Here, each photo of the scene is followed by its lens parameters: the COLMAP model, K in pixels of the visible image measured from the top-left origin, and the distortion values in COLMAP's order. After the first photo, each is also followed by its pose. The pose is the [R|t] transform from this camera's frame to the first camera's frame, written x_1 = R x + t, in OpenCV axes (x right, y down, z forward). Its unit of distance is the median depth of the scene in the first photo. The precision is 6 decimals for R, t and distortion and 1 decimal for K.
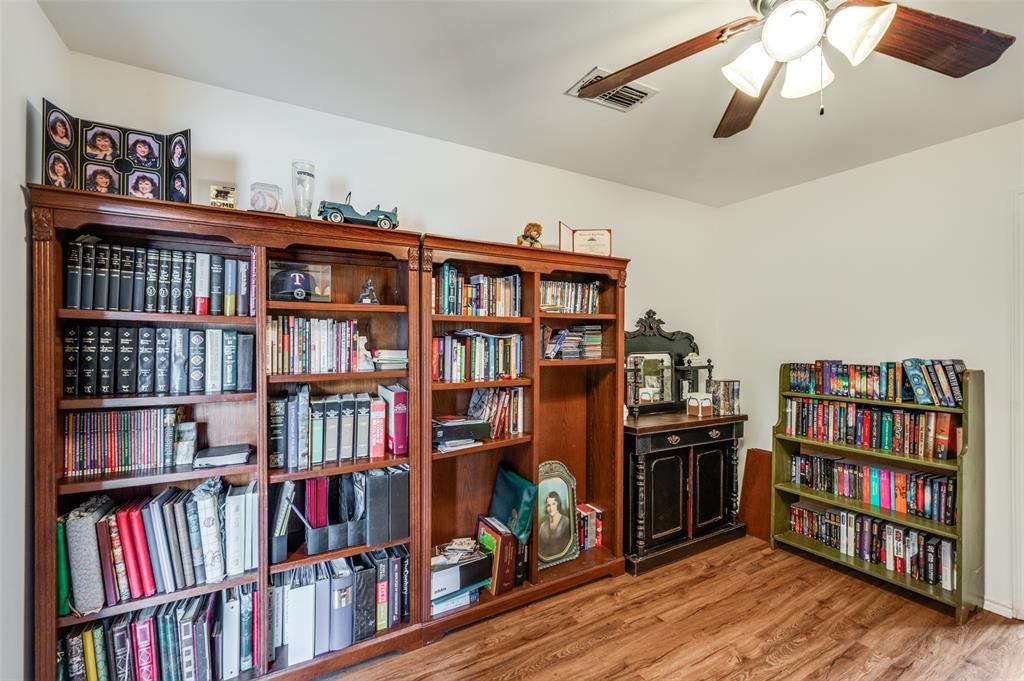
lens RADIAL K [[448.0, 0, 510.7], [0, 448.0, 339.7], [0, 0, 1]] dist [0.001062, -0.000088]
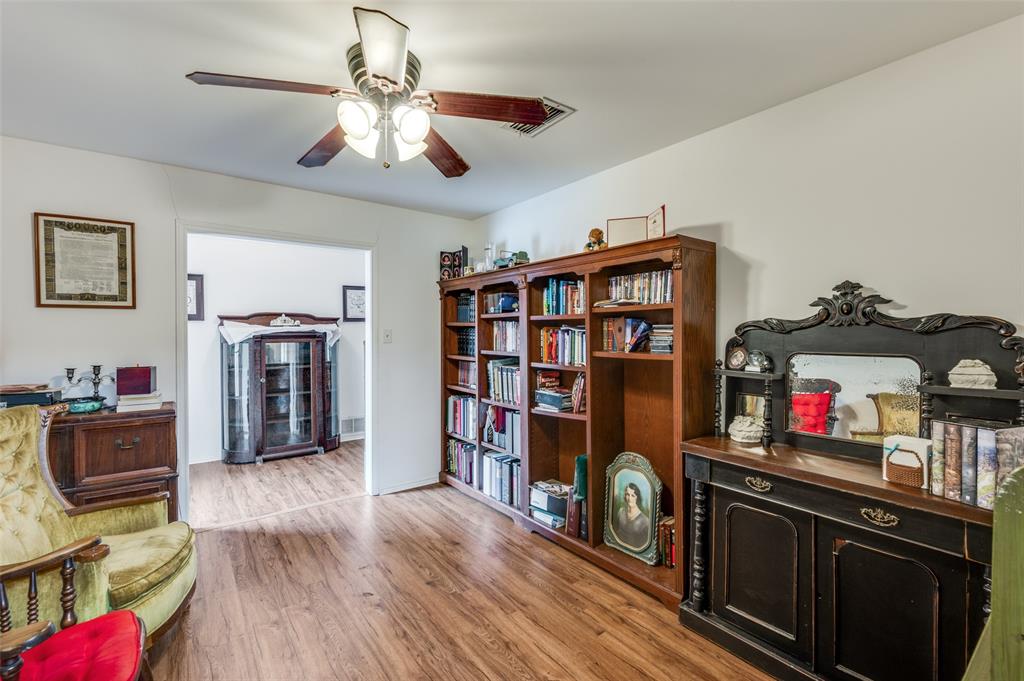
lens RADIAL K [[448.0, 0, 508.8], [0, 448.0, 339.6], [0, 0, 1]] dist [0.001062, -0.000088]
pose [[0.110353, 0.013858, -0.993796, 1.140487], [0.002387, 0.999896, 0.014208, 0.000483], [0.993890, -0.003940, 0.110308, 0.659114]]
